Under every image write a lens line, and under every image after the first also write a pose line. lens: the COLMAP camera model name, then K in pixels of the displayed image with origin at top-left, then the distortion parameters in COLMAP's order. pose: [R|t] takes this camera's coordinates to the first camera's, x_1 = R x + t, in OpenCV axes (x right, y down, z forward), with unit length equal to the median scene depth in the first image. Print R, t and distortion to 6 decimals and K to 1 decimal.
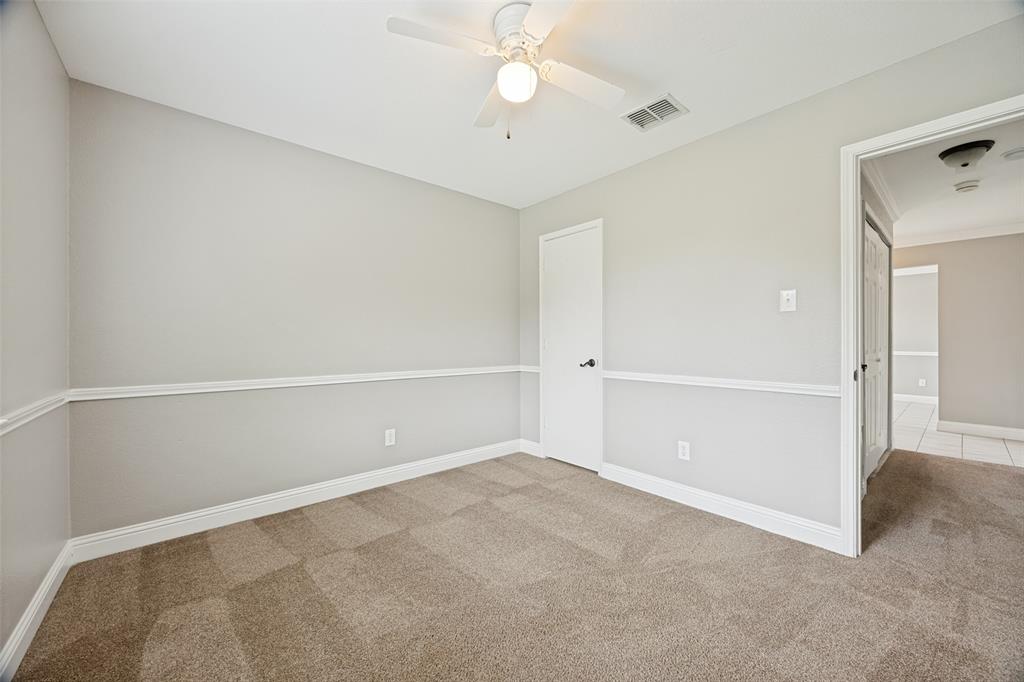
lens RADIAL K [[389.0, 0, 515.6], [0, 389.0, 341.1], [0, 0, 1]] dist [-0.001182, -0.000050]
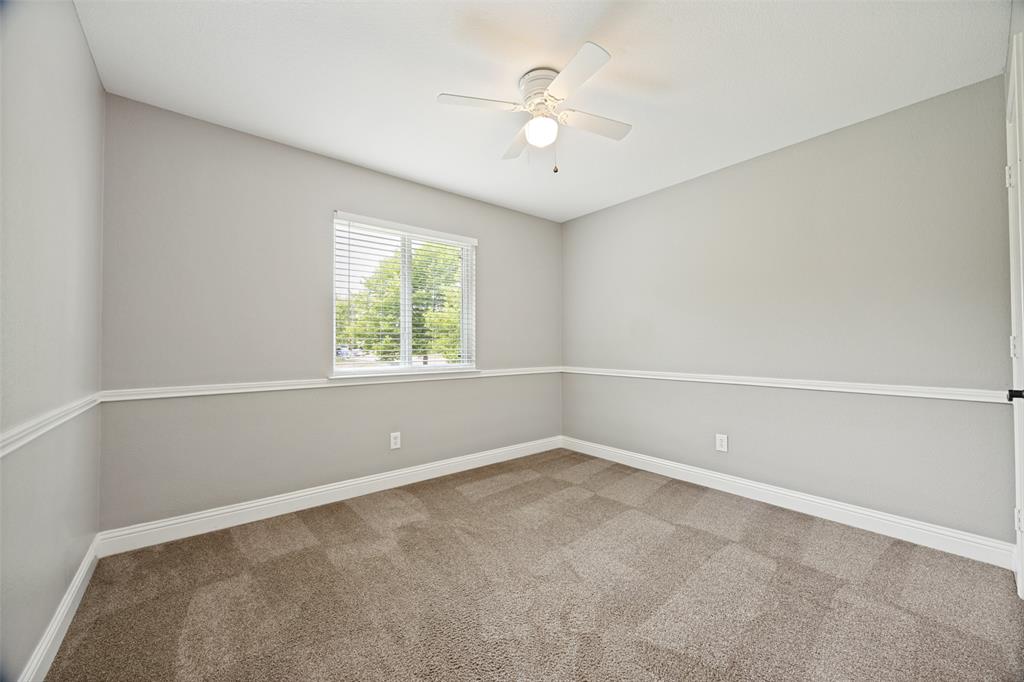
lens RADIAL K [[389.0, 0, 515.6], [0, 389.0, 341.1], [0, 0, 1]] dist [-0.001182, -0.000050]
pose [[-0.025321, -0.007682, -0.999650, 0.878670], [0.006059, 0.999951, -0.007838, -0.001714], [0.999661, -0.006255, -0.025273, 0.679675]]
